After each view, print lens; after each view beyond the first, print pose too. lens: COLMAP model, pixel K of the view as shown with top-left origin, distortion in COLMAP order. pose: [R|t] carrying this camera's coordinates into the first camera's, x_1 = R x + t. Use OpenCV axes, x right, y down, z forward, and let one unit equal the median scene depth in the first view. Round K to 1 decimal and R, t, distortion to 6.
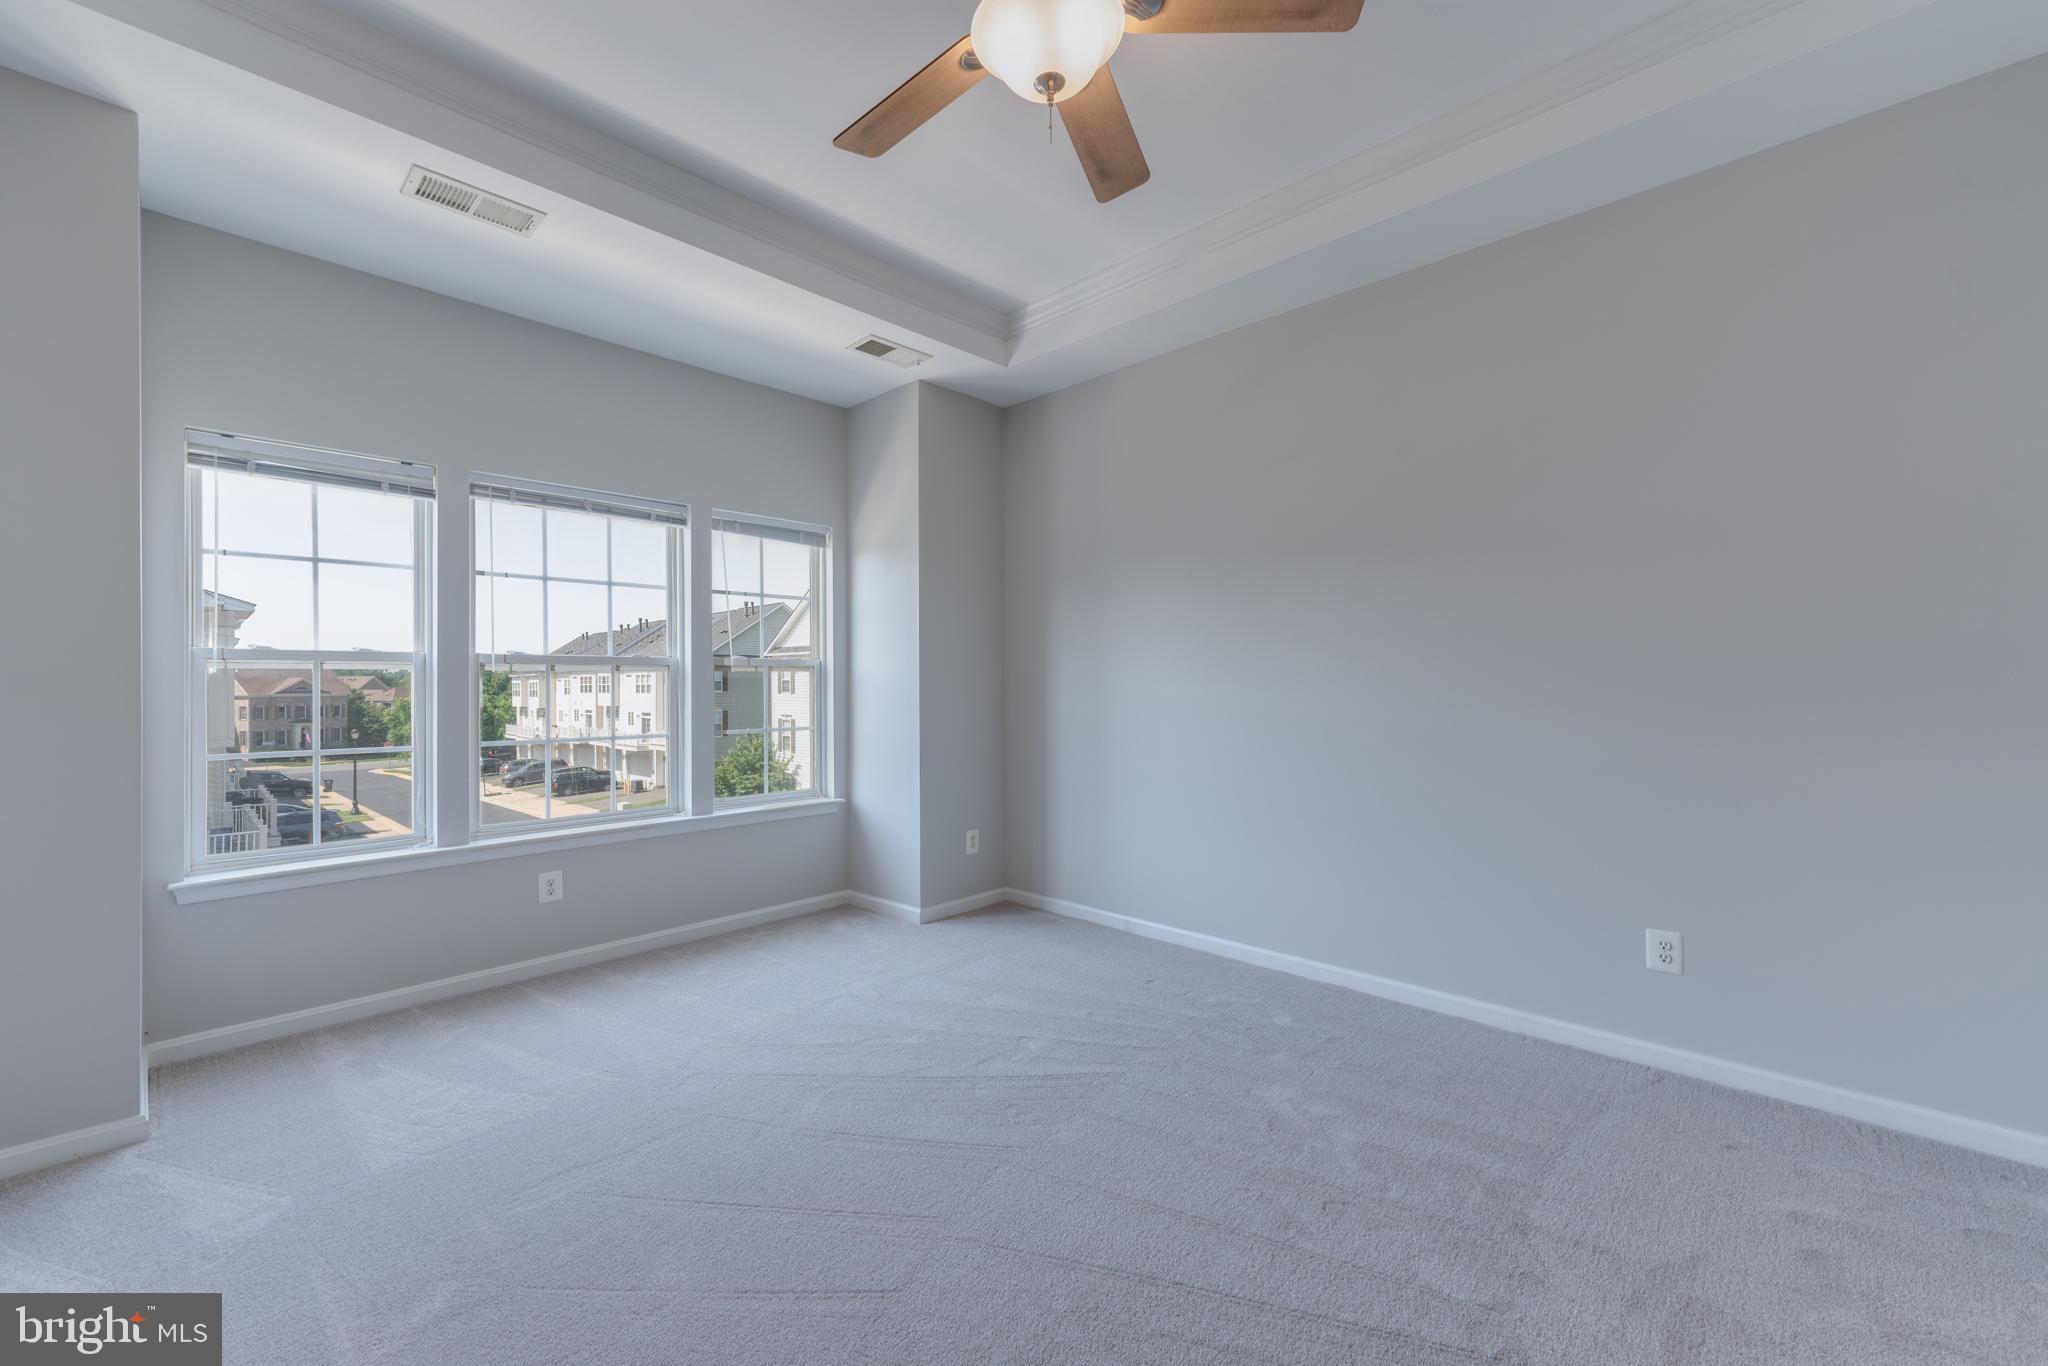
lens RADIAL K [[825.9, 0, 1021.3], [0, 825.9, 684.3], [0, 0, 1]] dist [0.010462, -0.000177]
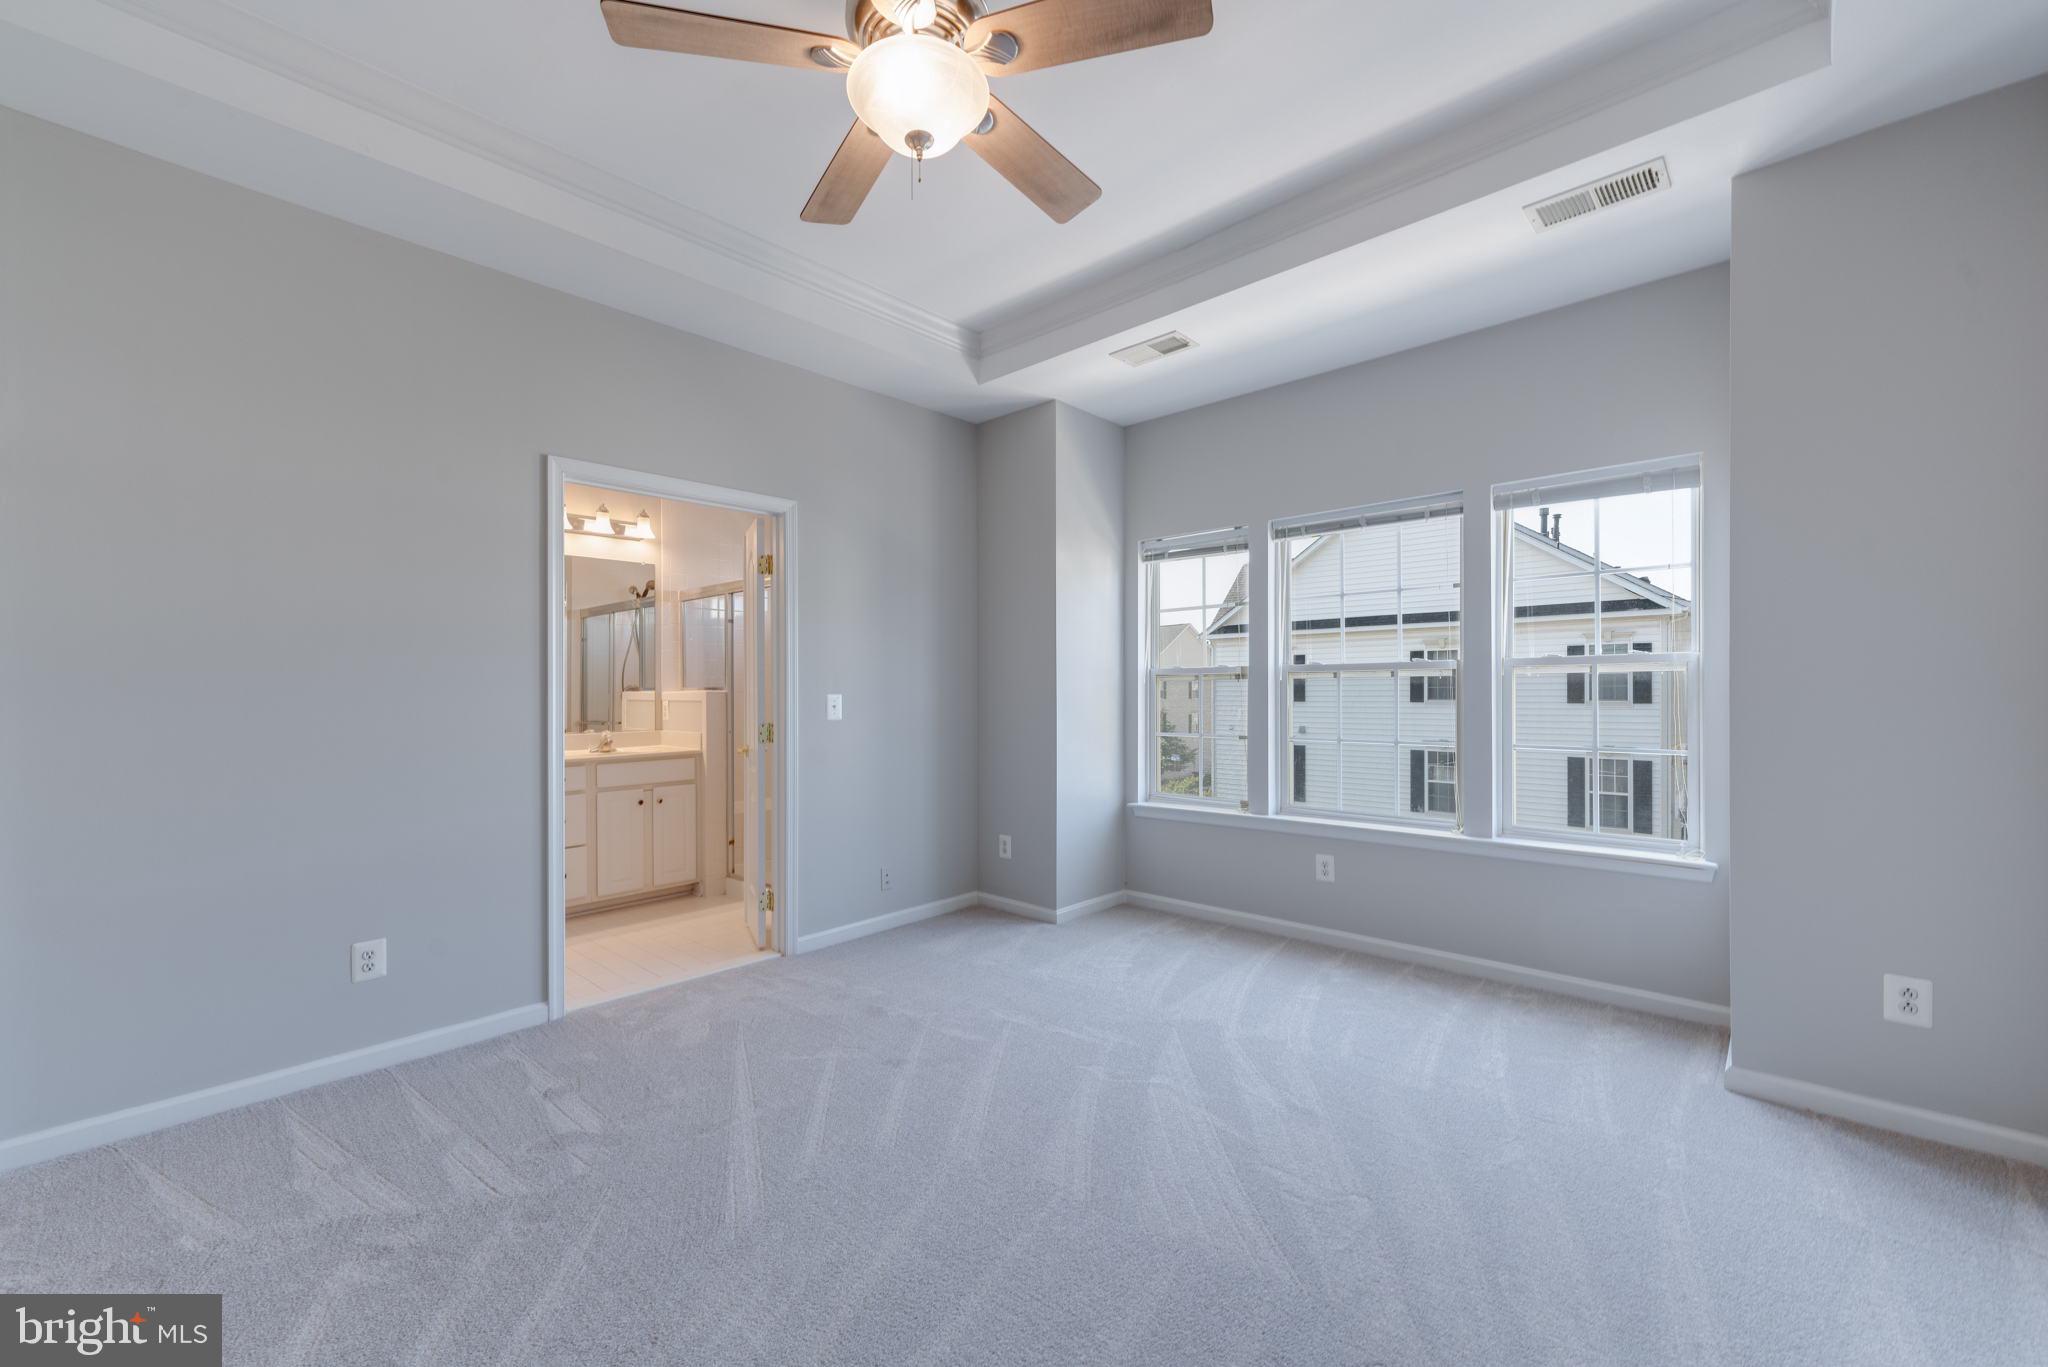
lens RADIAL K [[831.8, 0, 1020.7], [0, 831.8, 690.5], [0, 0, 1]] dist [-0.018840, 0.000139]
pose [[-0.007379, 0.003379, -0.999967, 0.327404], [0.004245, 0.999985, 0.003348, -0.002631], [0.999964, -0.004220, -0.007393, 0.340536]]
